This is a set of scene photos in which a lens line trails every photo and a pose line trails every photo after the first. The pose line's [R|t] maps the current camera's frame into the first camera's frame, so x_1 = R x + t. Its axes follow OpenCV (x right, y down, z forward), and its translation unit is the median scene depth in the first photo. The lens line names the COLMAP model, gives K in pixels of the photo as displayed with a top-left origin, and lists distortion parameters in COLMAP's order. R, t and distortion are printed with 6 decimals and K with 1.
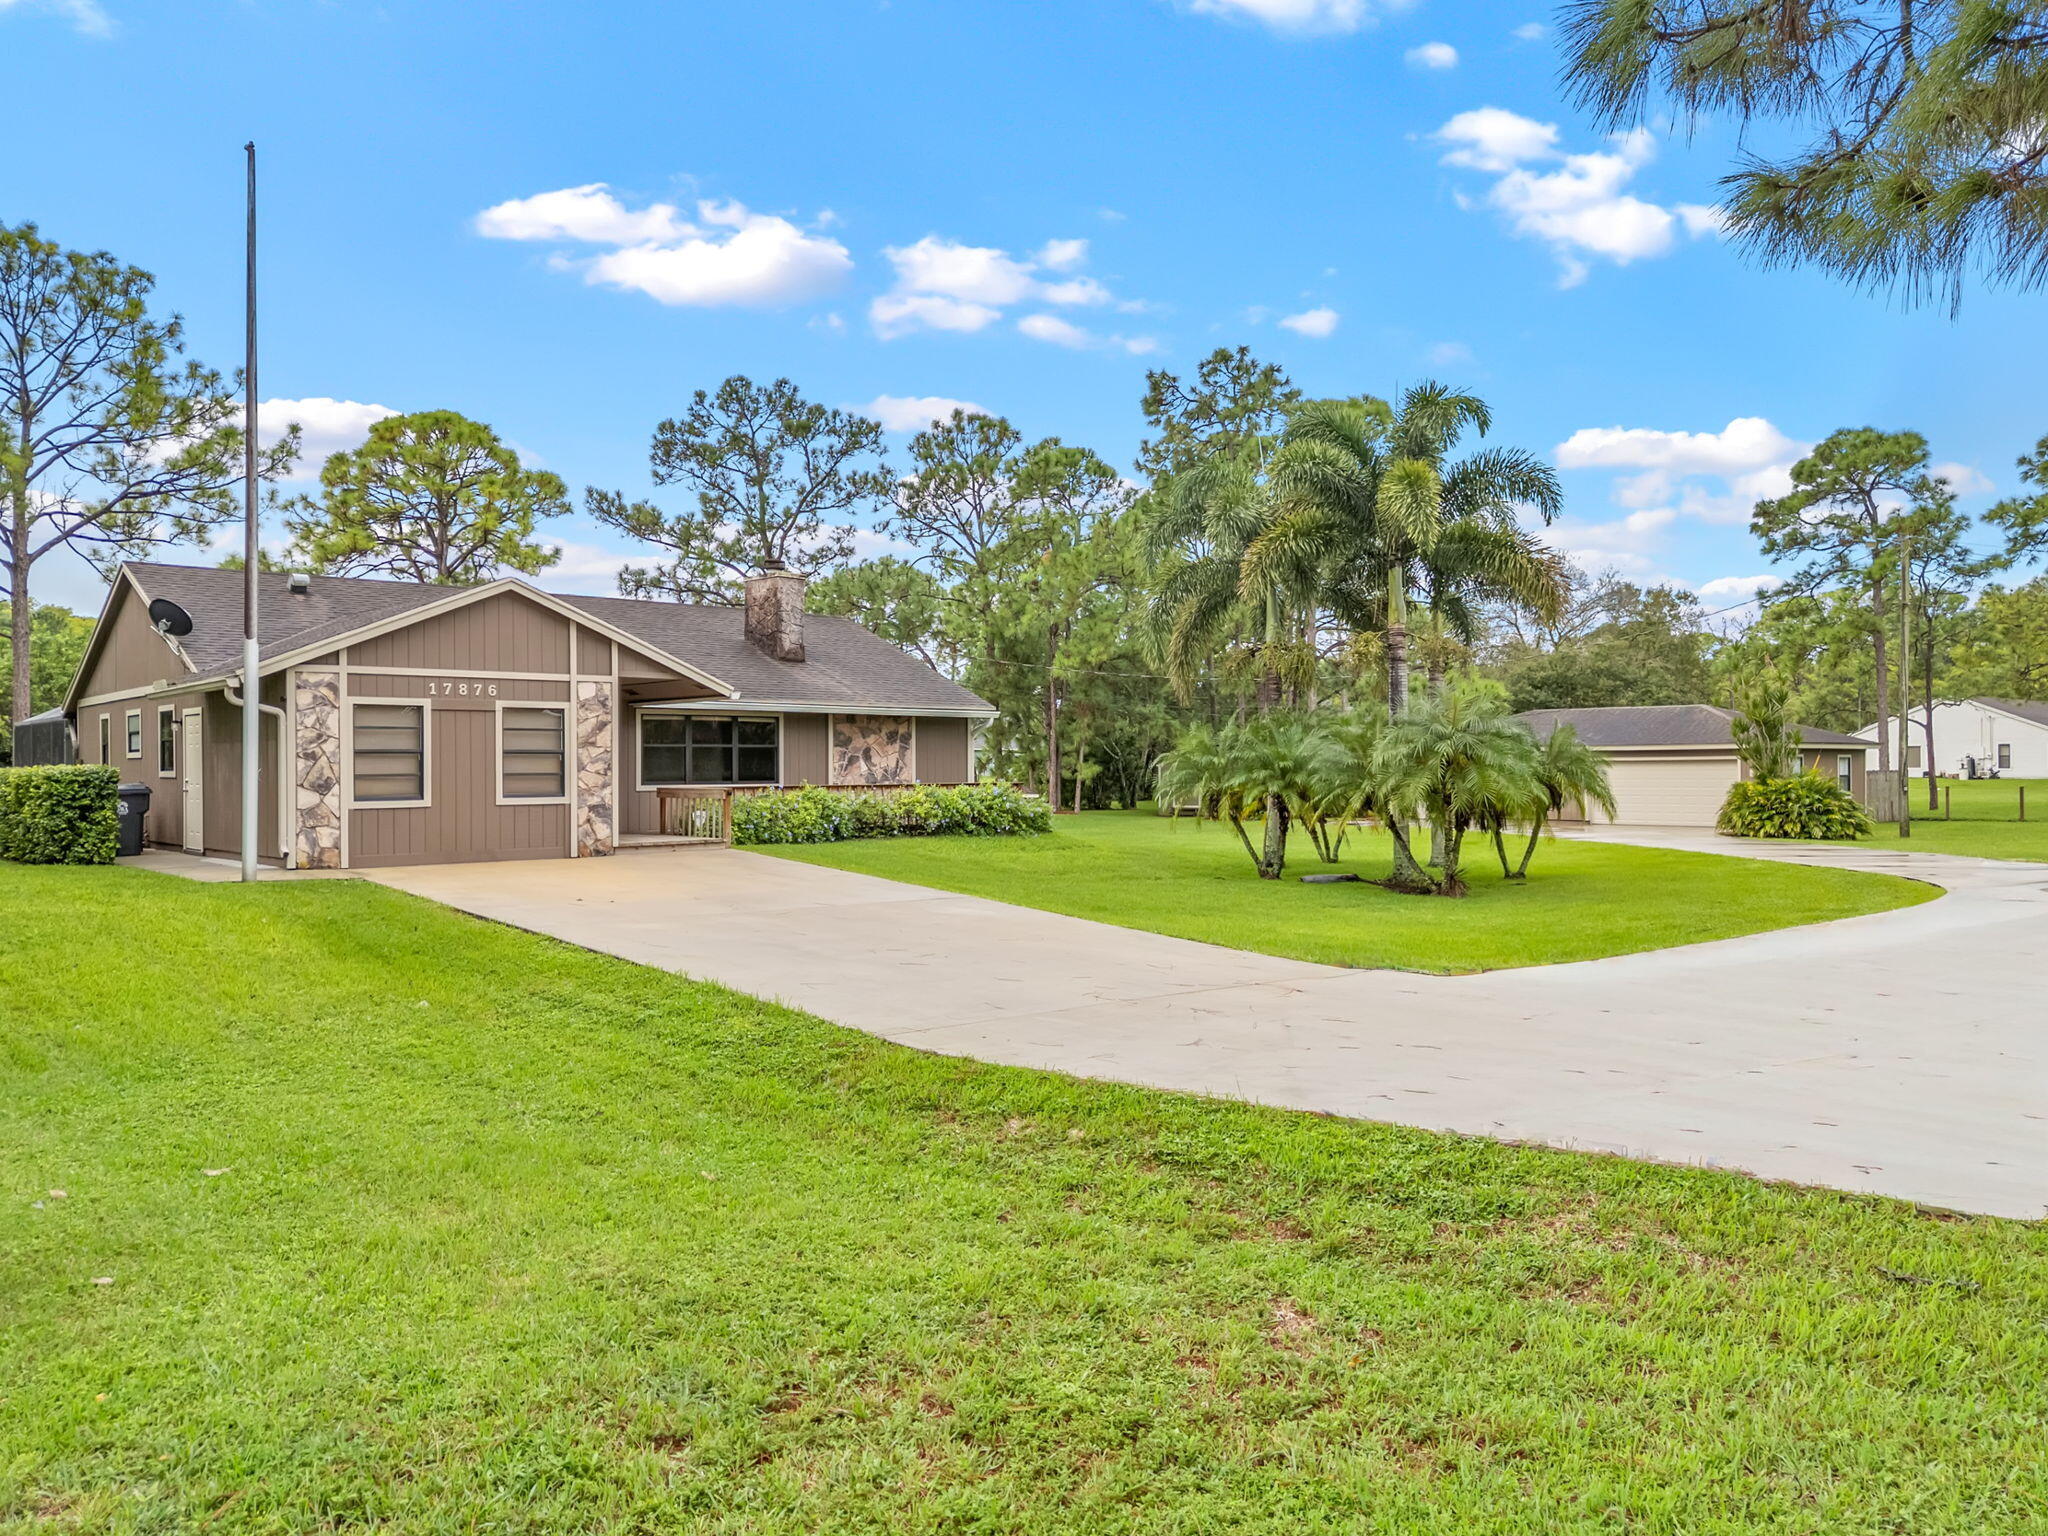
lens RADIAL K [[1494.3, 0, 988.3], [0, 1494.3, 756.3], [0, 0, 1]] dist [0.034245, -0.024979]
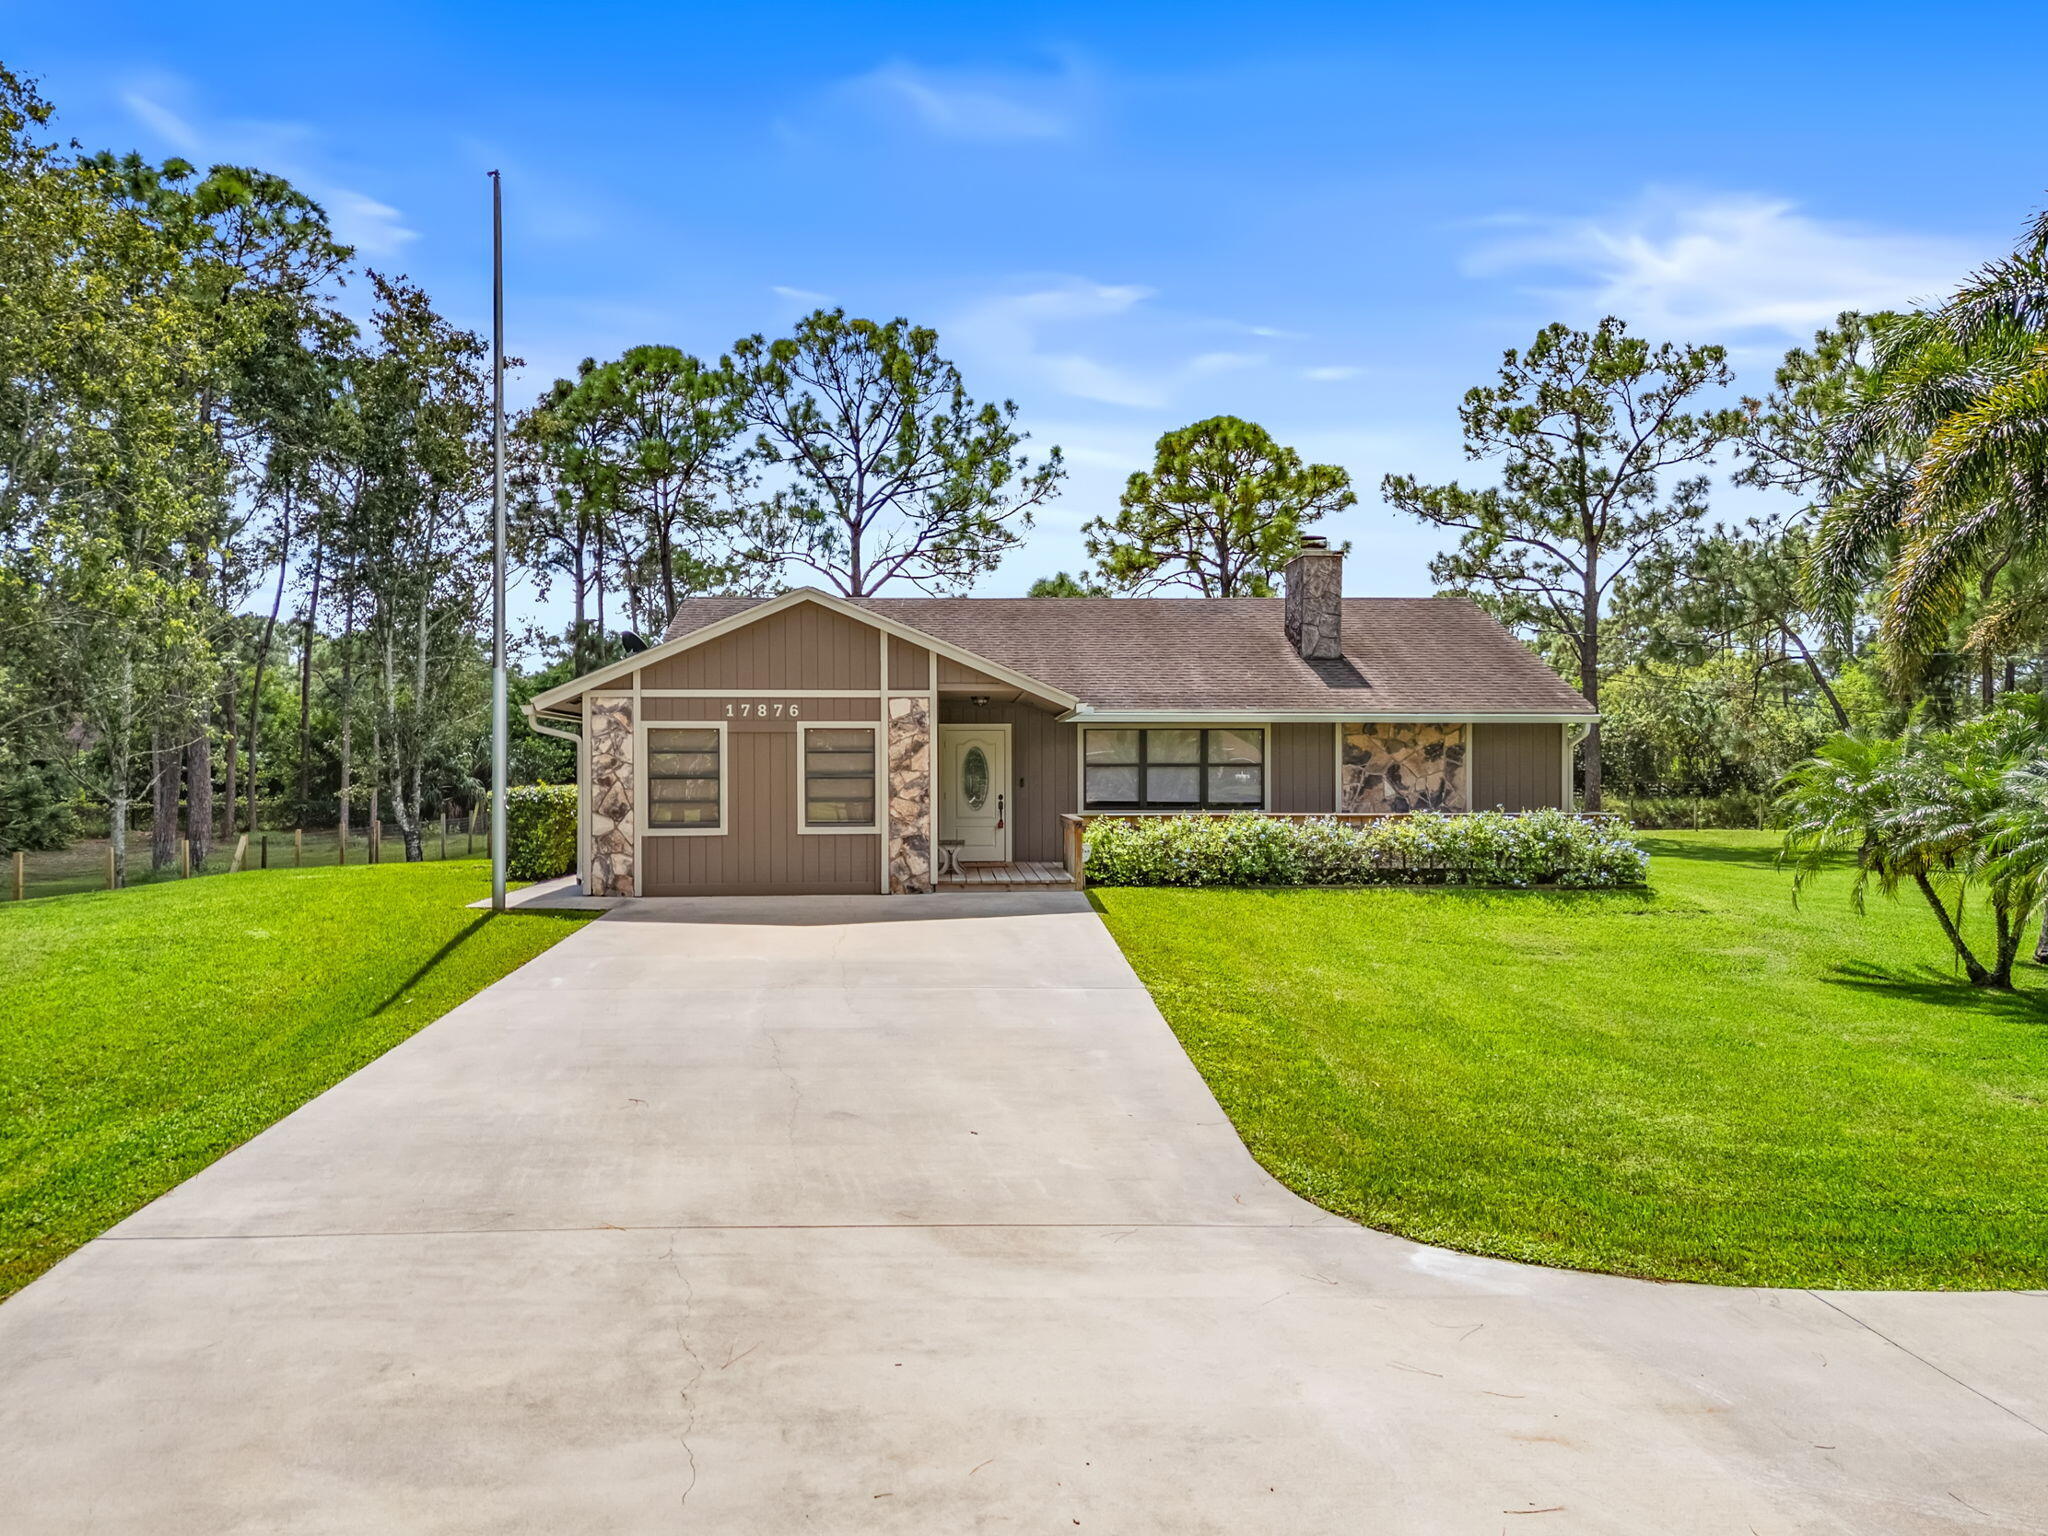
lens RADIAL K [[1494.3, 0, 1029.0], [0, 1494.3, 795.1], [0, 0, 1]] dist [0.034245, -0.024979]
pose [[0.792008, 0.012594, -0.610380, 0.174447], [0.003644, 0.999672, 0.025355, -0.007352], [0.610499, -0.022305, 0.791703, 0.181155]]
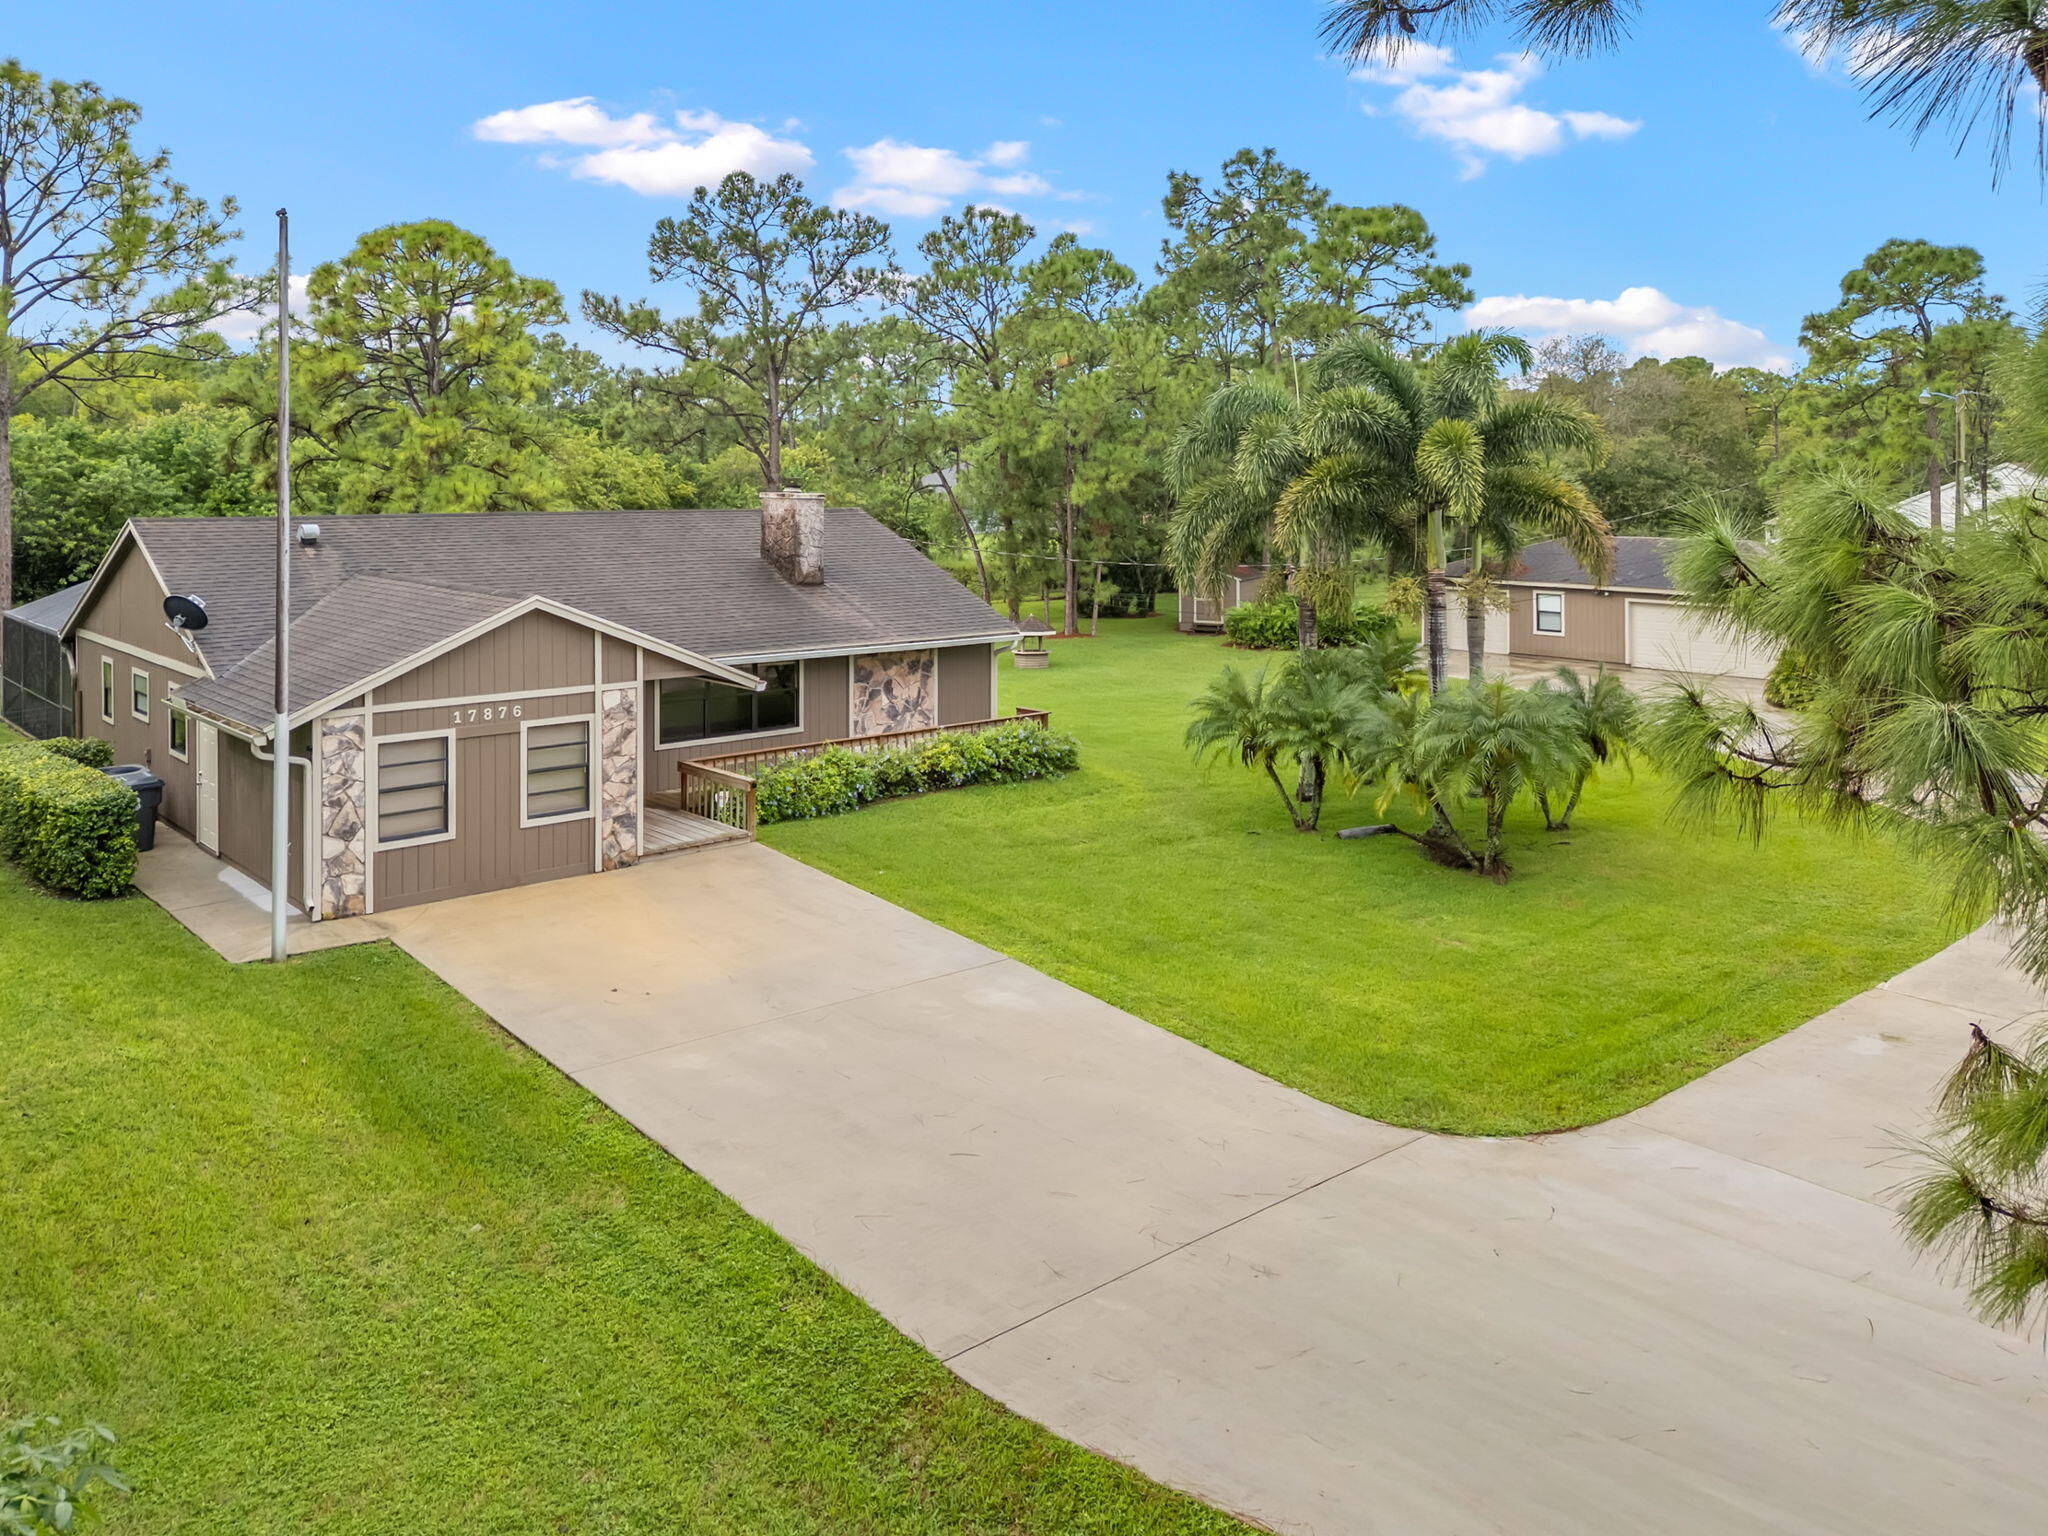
lens RADIAL K [[1578.6, 0, 982.0], [0, 1578.6, 465.8], [0, 0, 1]] dist [0.020622, 0.000838]
pose [[0.999986, 0.004362, -0.003124, -0.012485], [-0.004331, 0.999942, 0.009838, -0.108587], [0.003167, -0.009824, 0.999947, -0.014918]]
